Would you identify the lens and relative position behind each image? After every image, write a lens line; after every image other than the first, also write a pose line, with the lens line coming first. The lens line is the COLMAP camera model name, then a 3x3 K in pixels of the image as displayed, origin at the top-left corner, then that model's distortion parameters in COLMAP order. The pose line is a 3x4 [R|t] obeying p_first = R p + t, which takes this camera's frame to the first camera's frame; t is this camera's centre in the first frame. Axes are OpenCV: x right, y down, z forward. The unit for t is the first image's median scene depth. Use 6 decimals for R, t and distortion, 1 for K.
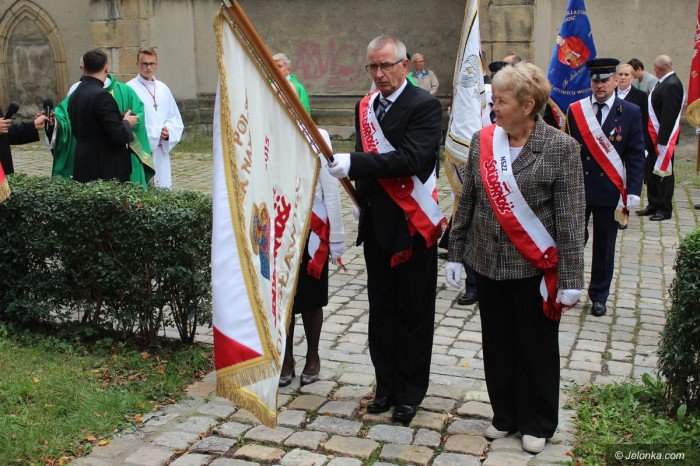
lens RADIAL K [[916.2, 0, 343.9], [0, 916.2, 242.8], [0, 0, 1]] dist [-0.072144, 0.100717]
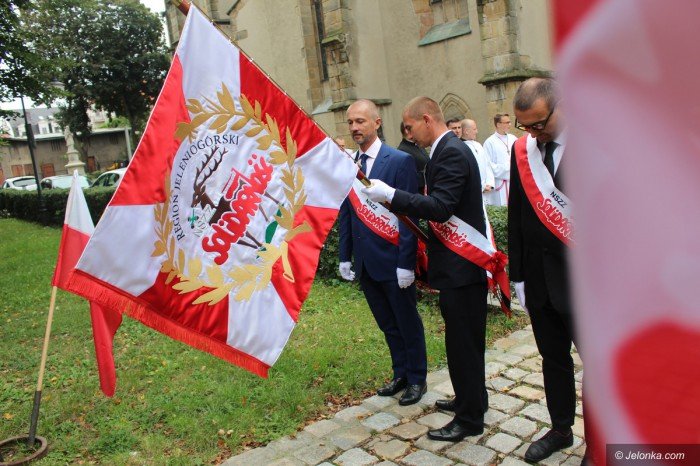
lens RADIAL K [[575.4, 0, 350.5], [0, 575.4, 237.8], [0, 0, 1]] dist [-0.158021, 0.135252]
pose [[0.854135, -0.002068, -0.520047, 0.089813], [-0.002042, 0.999971, -0.007331, 0.000934], [0.520048, 0.007324, 0.854106, 0.096550]]
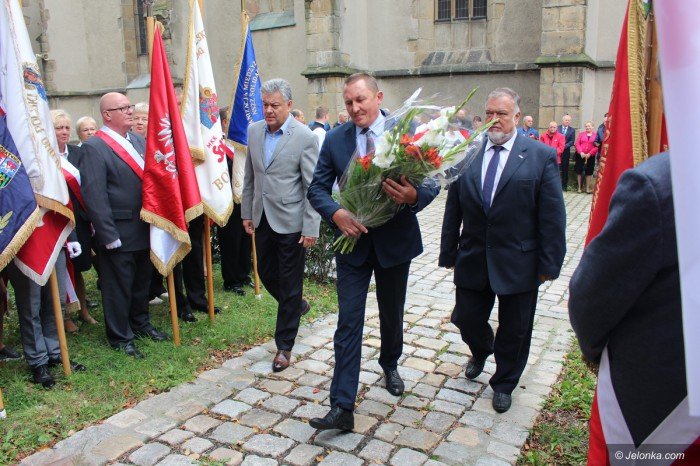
lens RADIAL K [[575.0, 0, 348.2], [0, 575.0, 242.0], [0, 0, 1]] dist [-0.157846, 0.135854]
pose [[0.978568, 0.038297, -0.202331, 0.048259], [-0.034866, 0.999182, 0.020497, 0.014259], [0.202950, -0.013003, 0.979103, -0.046259]]
